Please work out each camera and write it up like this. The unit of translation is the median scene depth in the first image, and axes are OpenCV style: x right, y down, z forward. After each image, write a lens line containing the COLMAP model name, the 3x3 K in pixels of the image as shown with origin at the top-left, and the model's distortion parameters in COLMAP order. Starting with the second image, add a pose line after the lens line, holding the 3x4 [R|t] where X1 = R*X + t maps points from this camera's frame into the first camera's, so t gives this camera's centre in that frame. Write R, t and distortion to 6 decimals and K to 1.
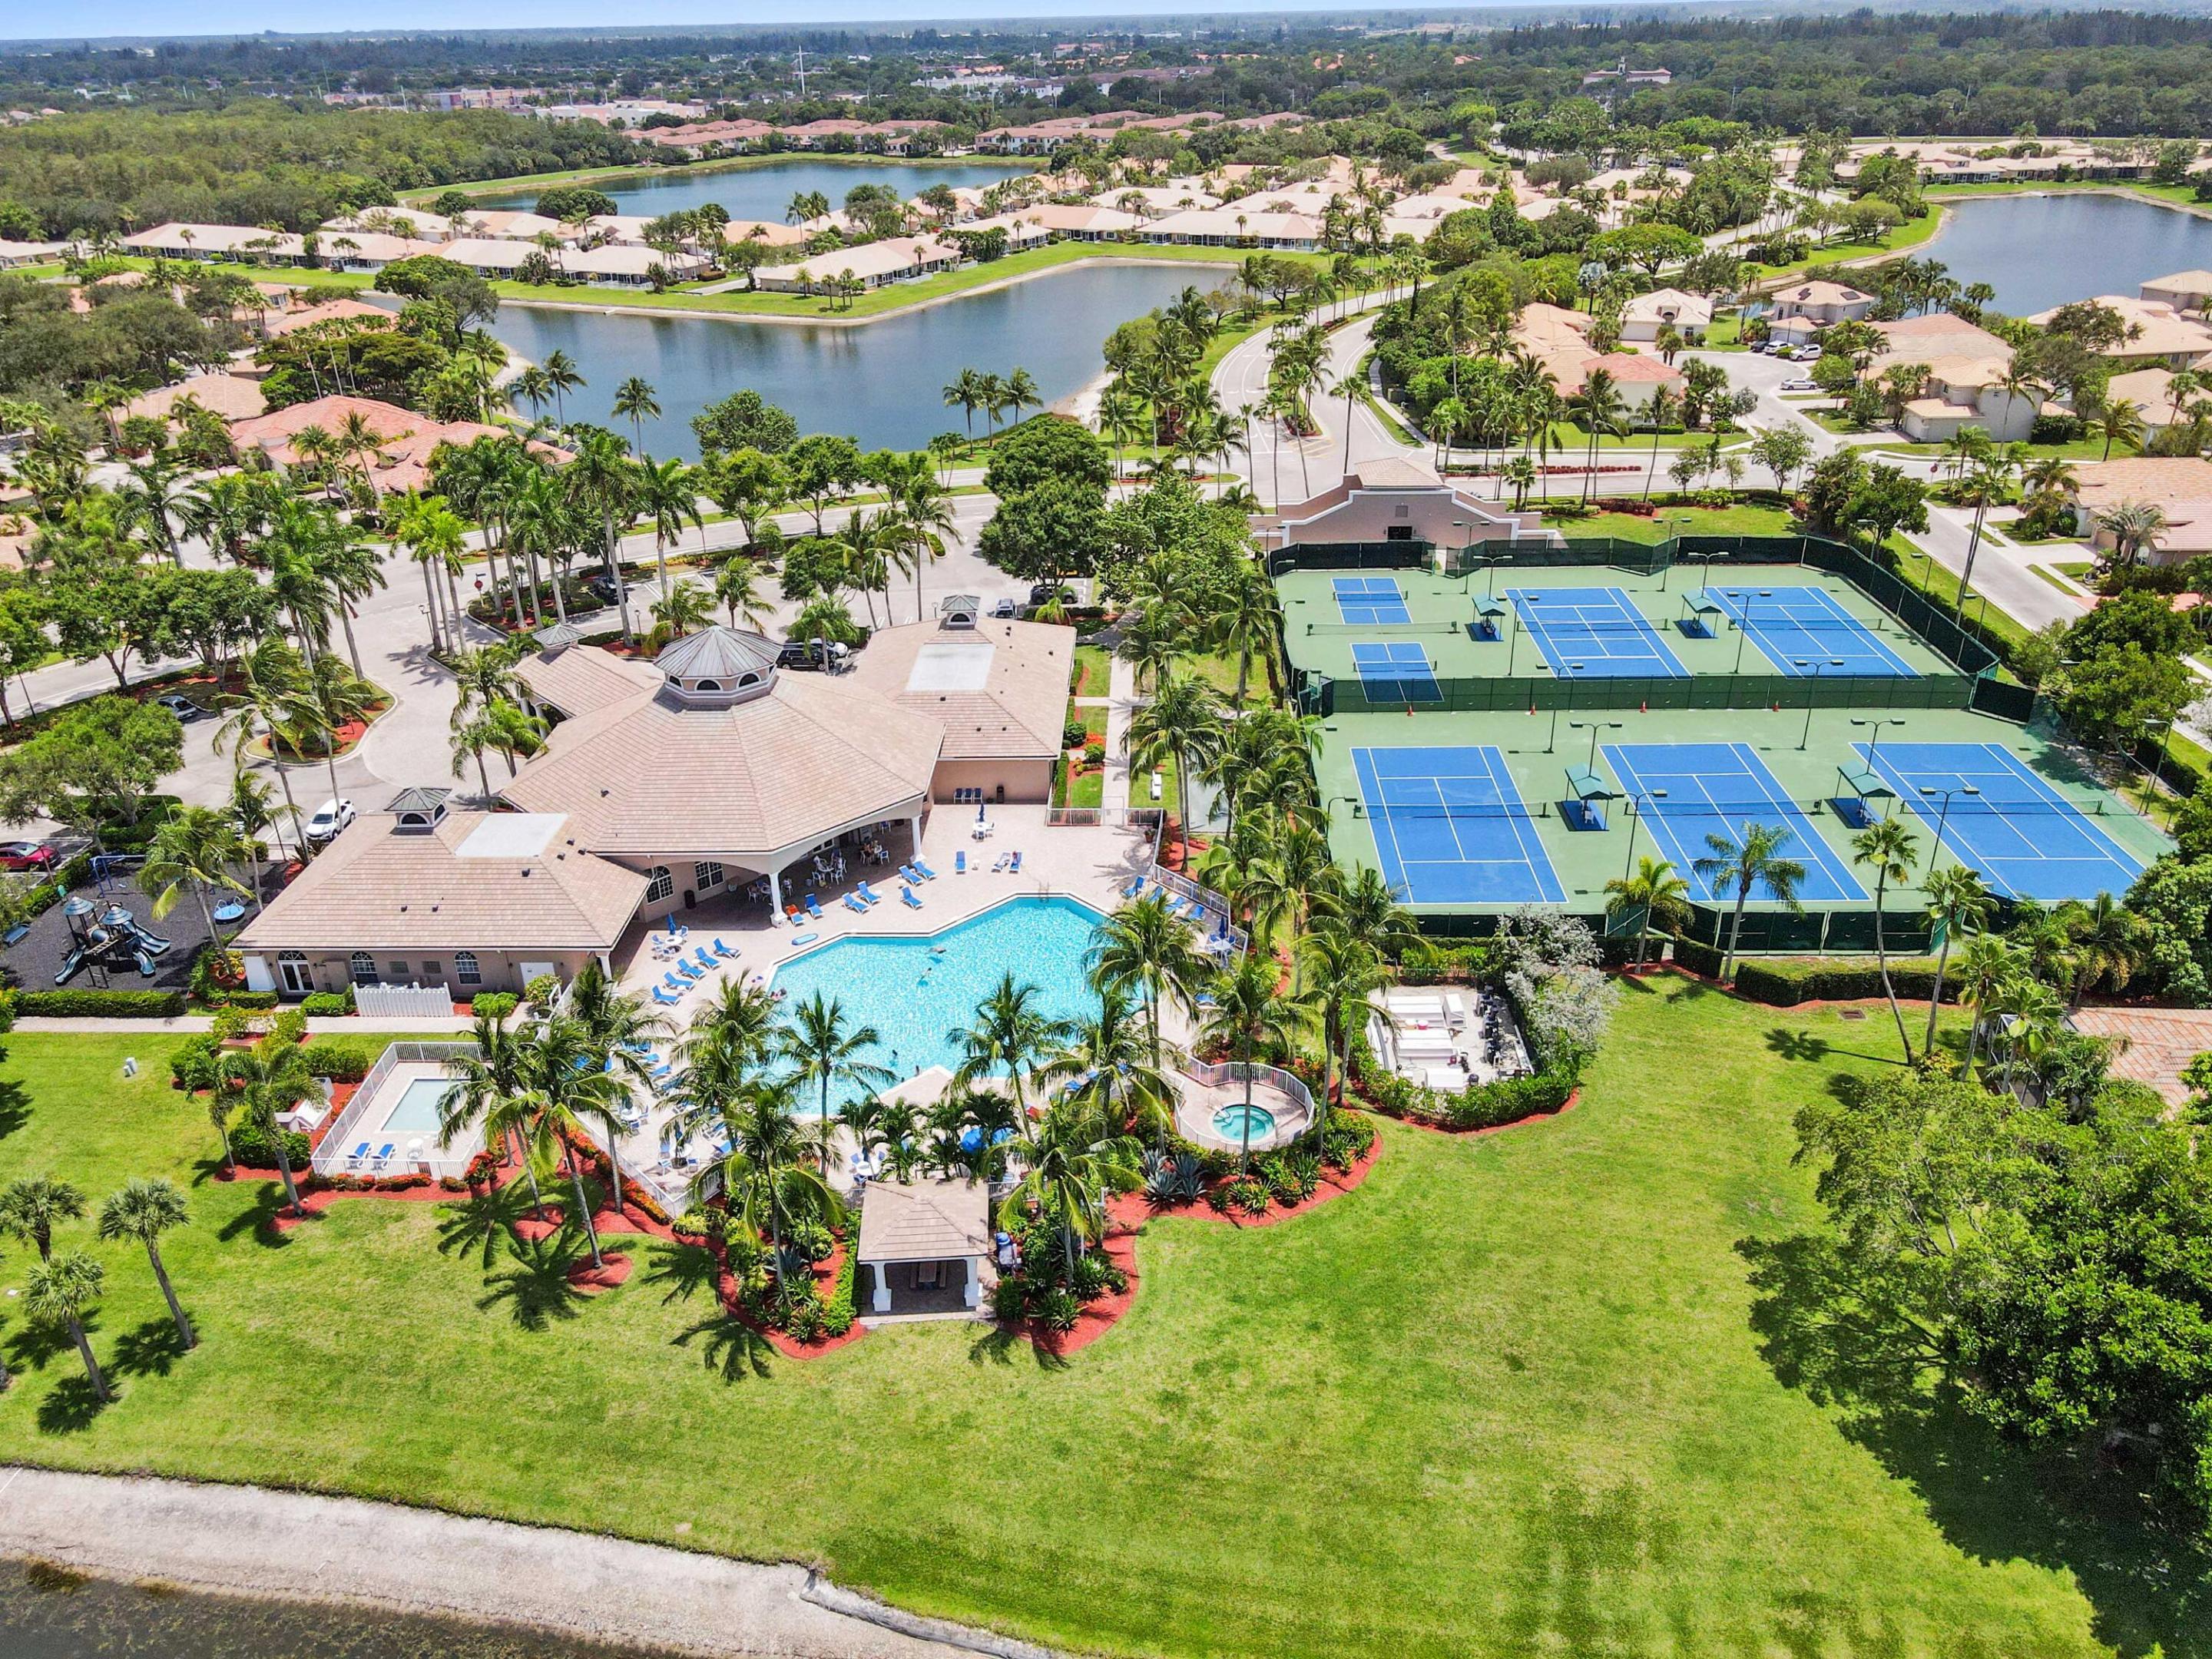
lens RADIAL K [[1568.2, 0, 1113.0], [0, 1568.2, 832.7], [0, 0, 1]] dist [0.011284, 0.000555]
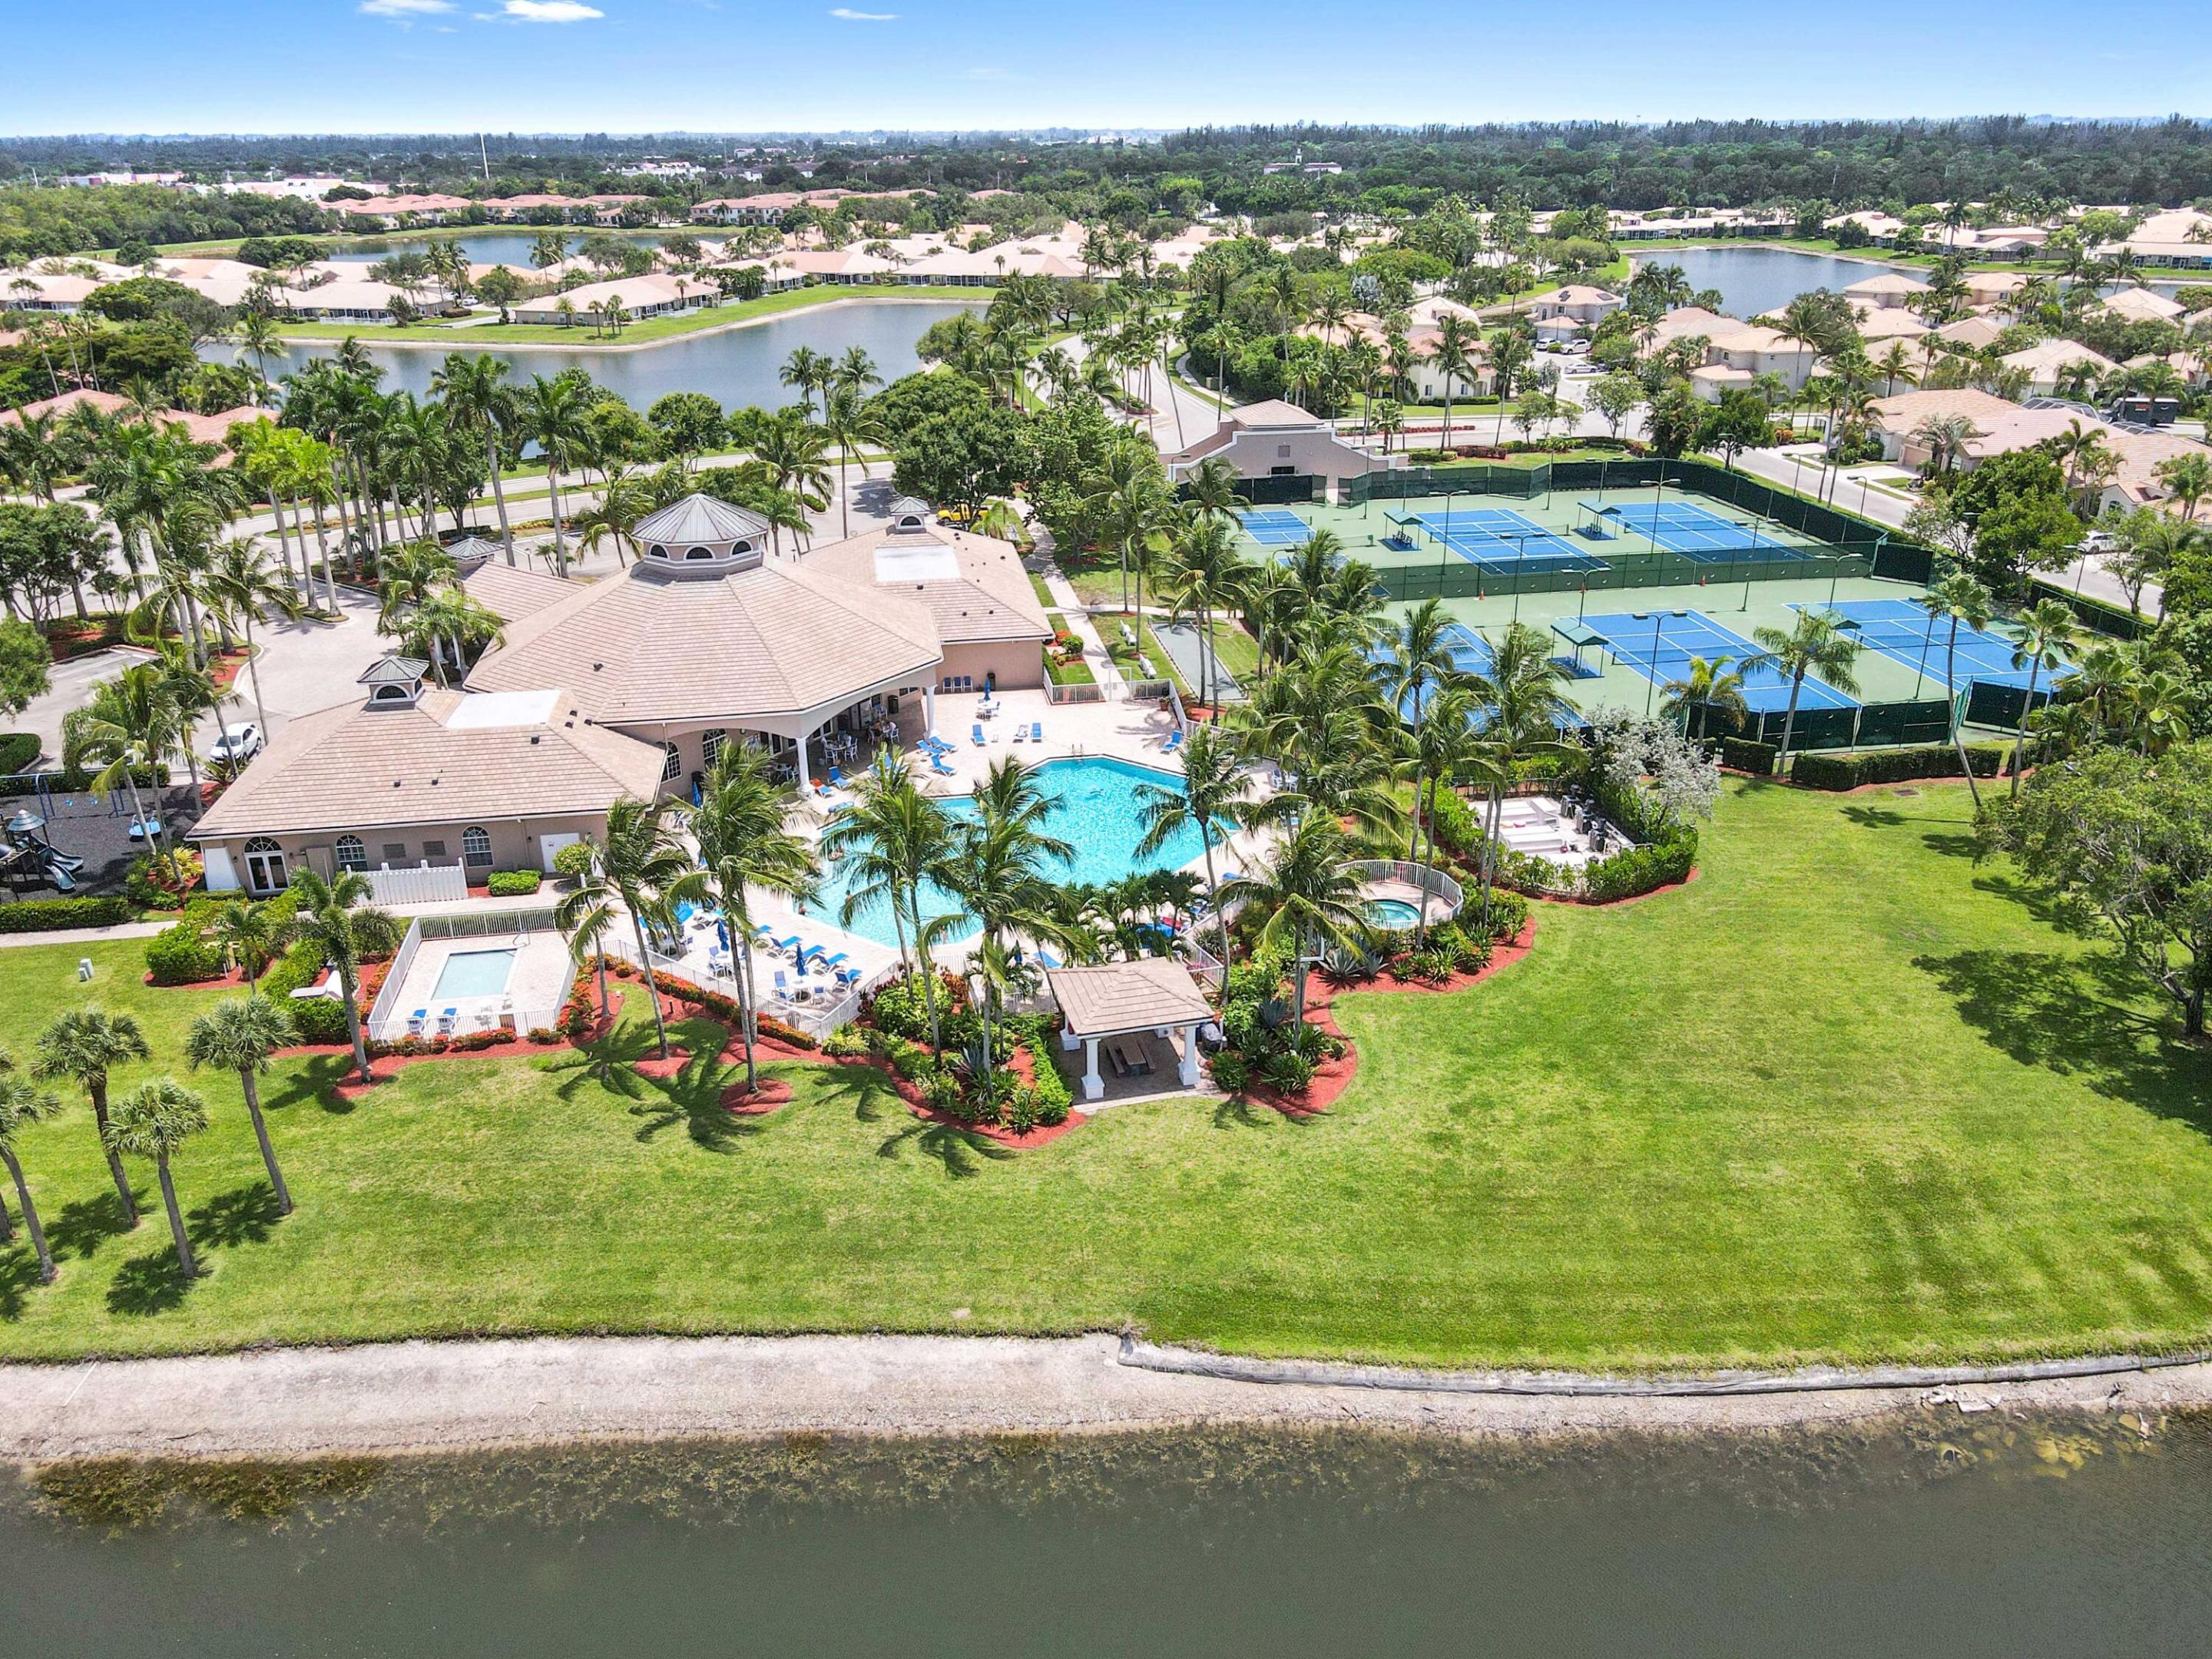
lens RADIAL K [[1568.2, 0, 1104.2], [0, 1568.2, 829.0], [0, 0, 1]] dist [0.011284, 0.000555]
pose [[0.982931, -0.064646, 0.172244, -0.218220], [0.074955, 0.995722, -0.054025, 0.151477], [-0.168015, 0.066013, 0.983572, 0.075504]]
